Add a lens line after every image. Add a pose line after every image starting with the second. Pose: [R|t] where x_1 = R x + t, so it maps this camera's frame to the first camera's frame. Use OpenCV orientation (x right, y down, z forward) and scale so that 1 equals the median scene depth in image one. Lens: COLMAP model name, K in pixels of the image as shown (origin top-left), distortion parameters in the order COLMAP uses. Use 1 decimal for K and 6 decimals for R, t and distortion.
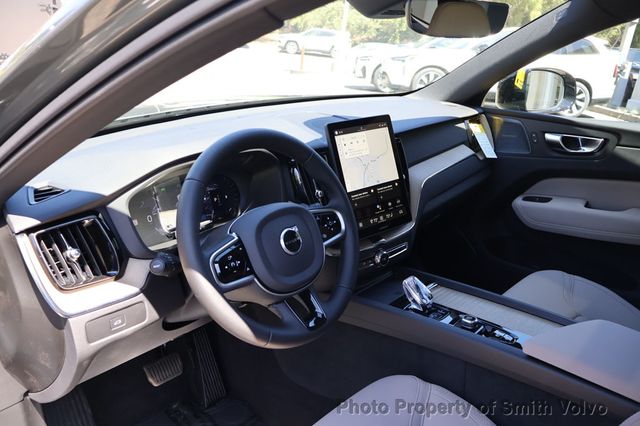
lens RADIAL K [[531.8, 0, 320.0], [0, 531.8, 213.0], [0, 0, 1]] dist [-0.000958, 0.010901]
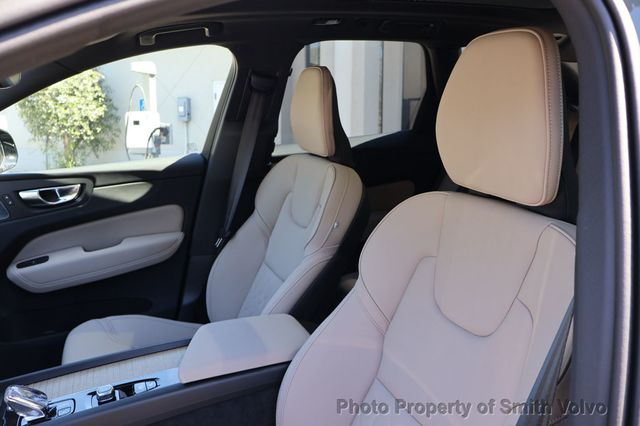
lens RADIAL K [[531.8, 0, 320.0], [0, 531.8, 213.0], [0, 0, 1]] dist [-0.000958, 0.010901]
pose [[0.413924, -0.246270, 0.876366, -0.195177], [0.337932, 0.935487, 0.103273, -0.036172], [-0.845263, 0.253405, 0.470443, 0.131434]]
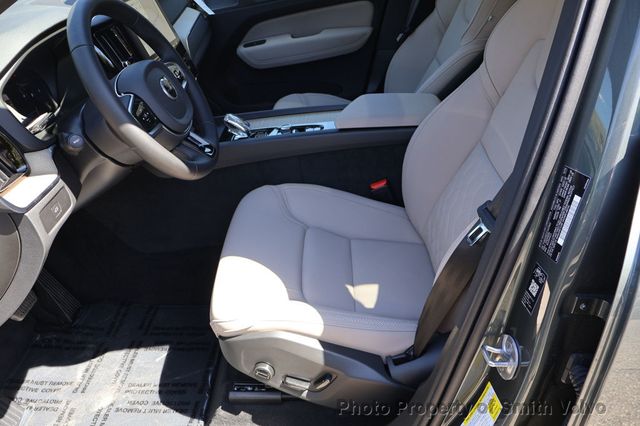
lens RADIAL K [[531.8, 0, 320.0], [0, 531.8, 213.0], [0, 0, 1]] dist [-0.000958, 0.010901]
pose [[0.748921, -0.402621, 0.526321, -0.284300], [0.300951, 0.914276, 0.271161, 0.045851], [-0.590378, -0.044682, 0.805890, -0.061249]]
